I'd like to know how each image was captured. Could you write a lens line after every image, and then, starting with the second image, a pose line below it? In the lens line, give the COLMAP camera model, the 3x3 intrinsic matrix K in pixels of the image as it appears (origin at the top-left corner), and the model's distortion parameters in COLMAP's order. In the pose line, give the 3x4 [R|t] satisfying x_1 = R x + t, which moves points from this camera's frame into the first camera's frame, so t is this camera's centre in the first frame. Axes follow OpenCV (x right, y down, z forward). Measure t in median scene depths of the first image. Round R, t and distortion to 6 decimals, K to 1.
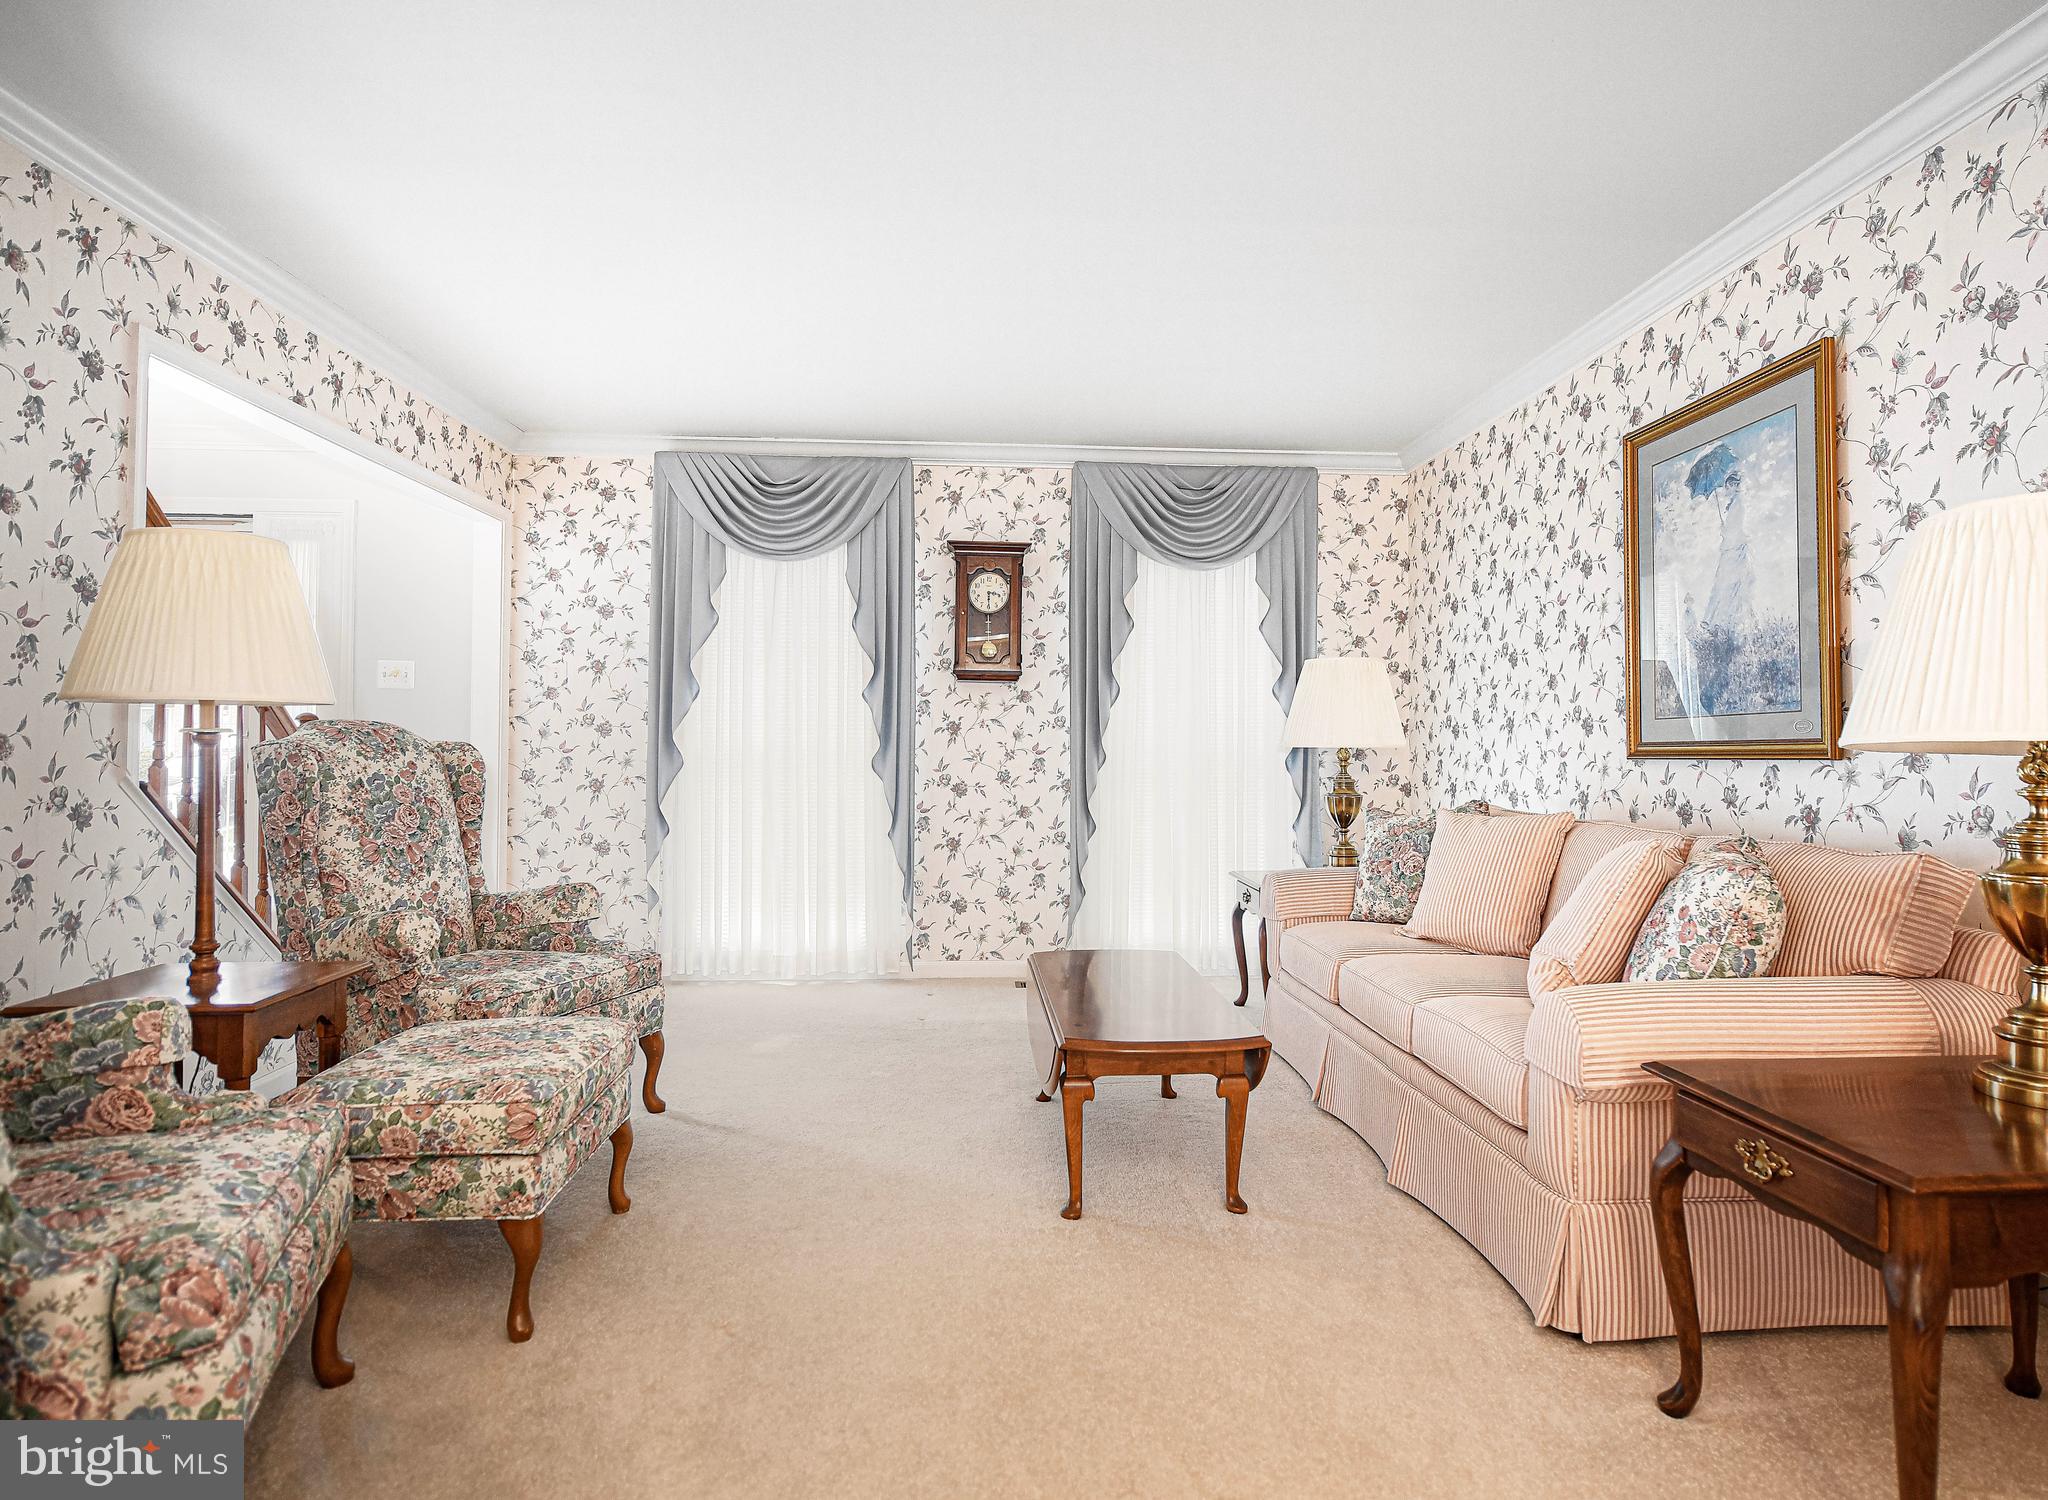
lens RADIAL K [[1114.3, 0, 1045.2], [0, 1114.3, 712.6], [0, 0, 1]] dist [-0.002857, -0.000232]
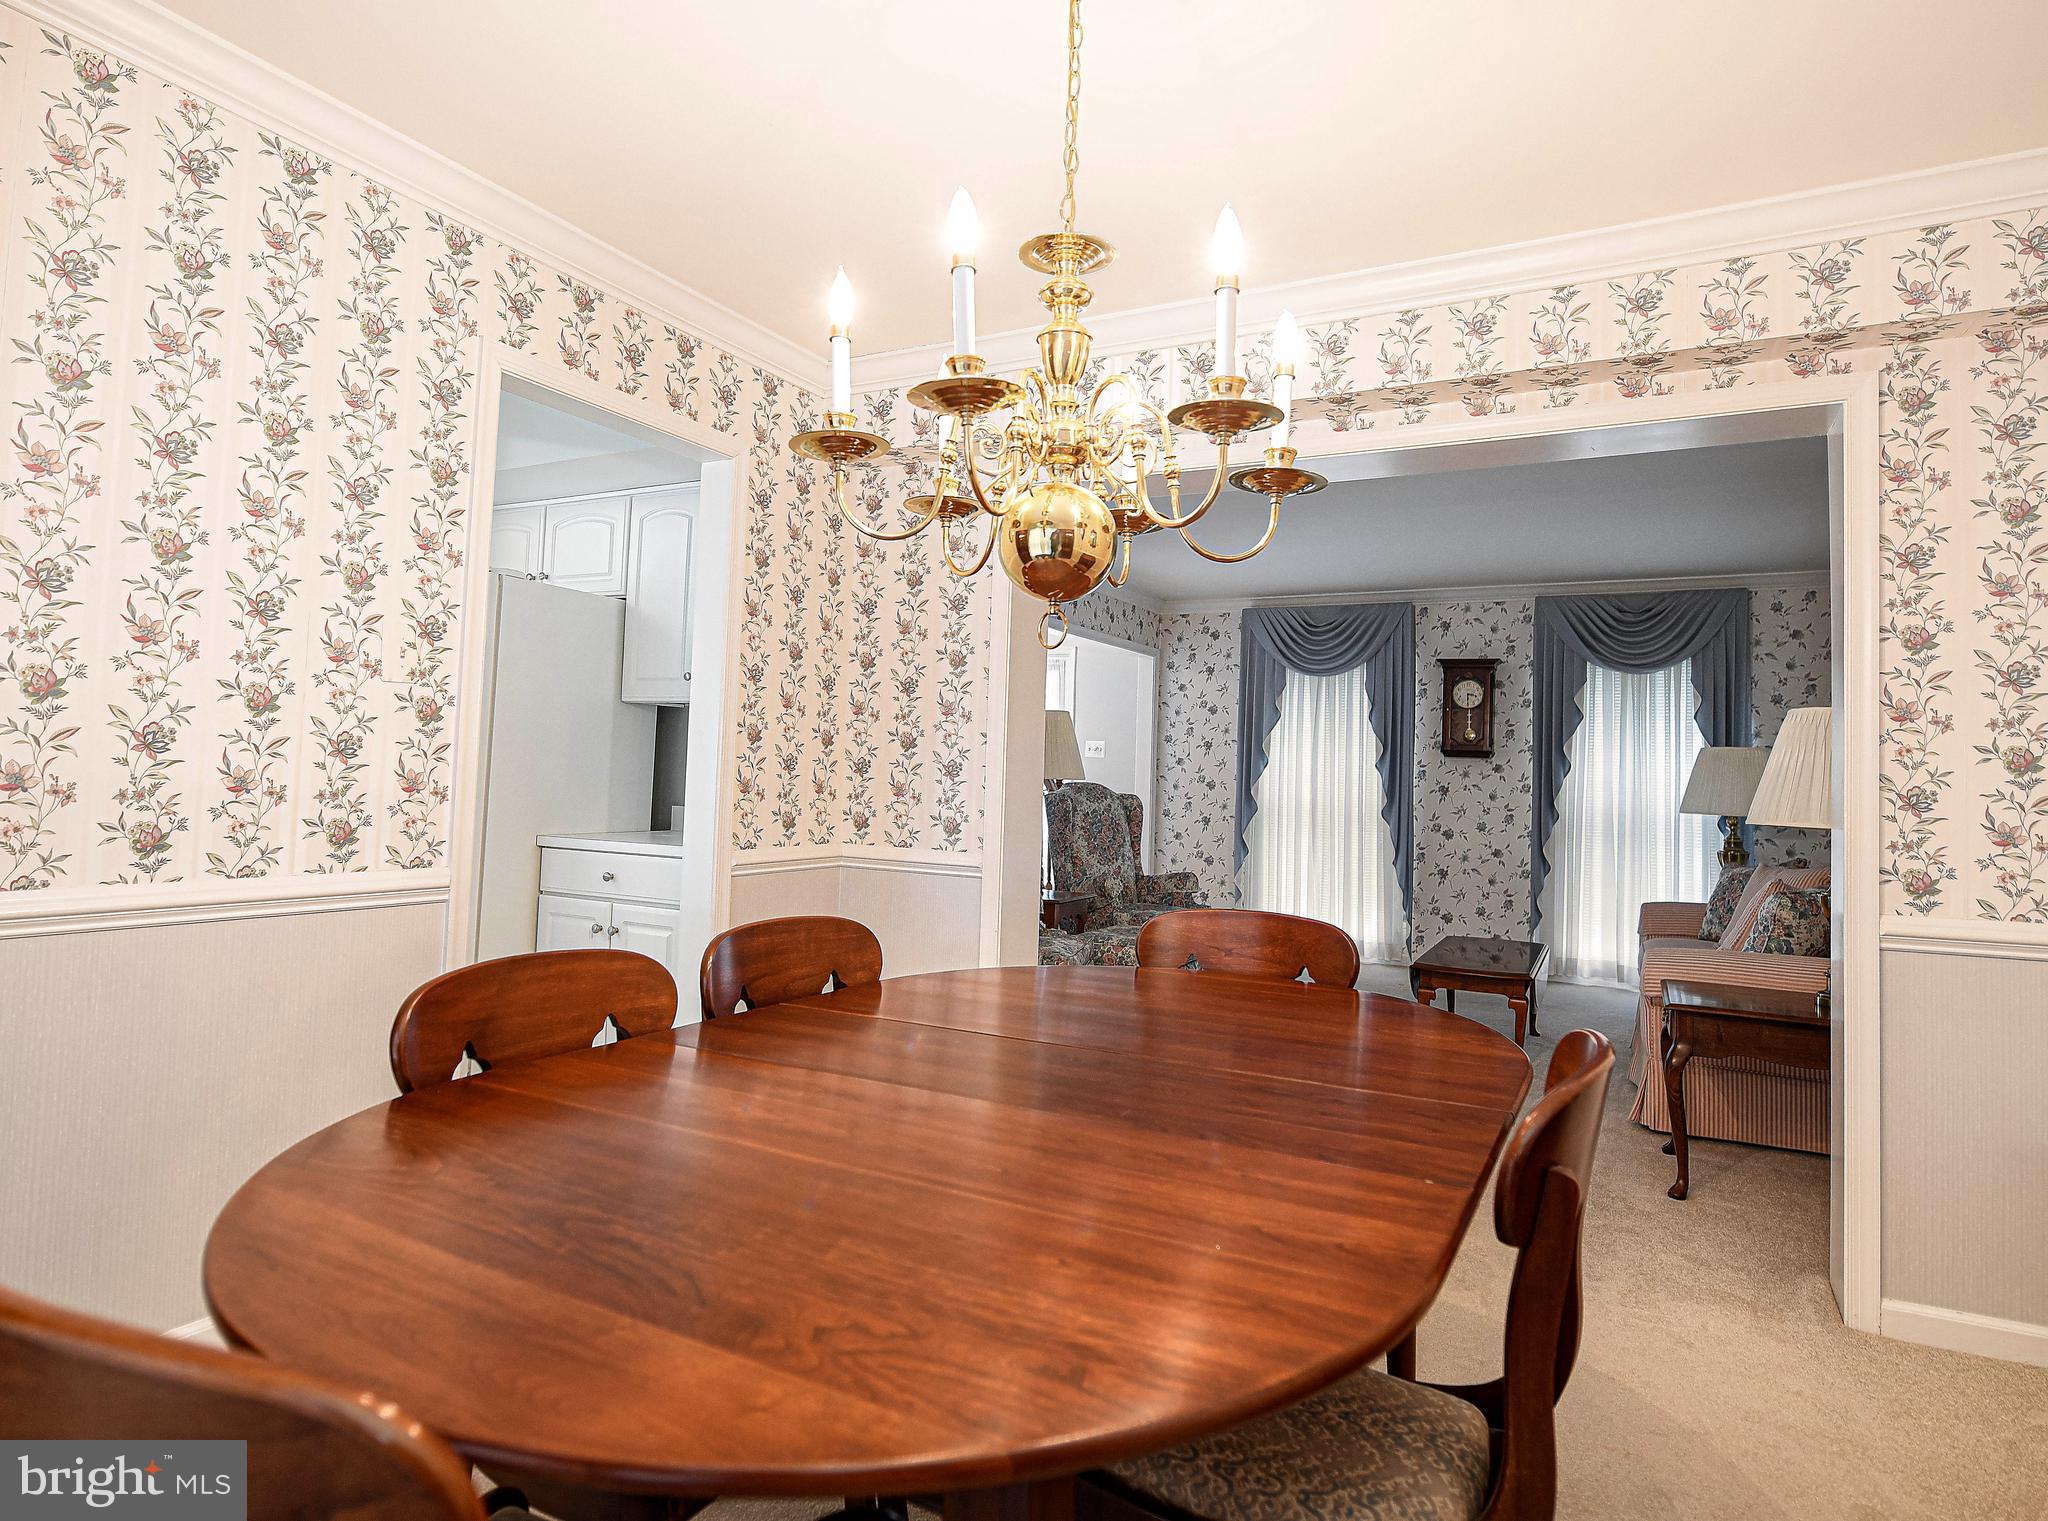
lens RADIAL K [[1200.0, 0, 1026.3], [0, 1200.0, 746.5], [0, 0, 1]] dist [-0.001014, -0.000564]
pose [[0.845746, 0.008971, -0.533511, 0.418808], [-0.010918, 0.999940, -0.000494, -0.052506], [0.533474, 0.006243, 0.845793, -0.835724]]
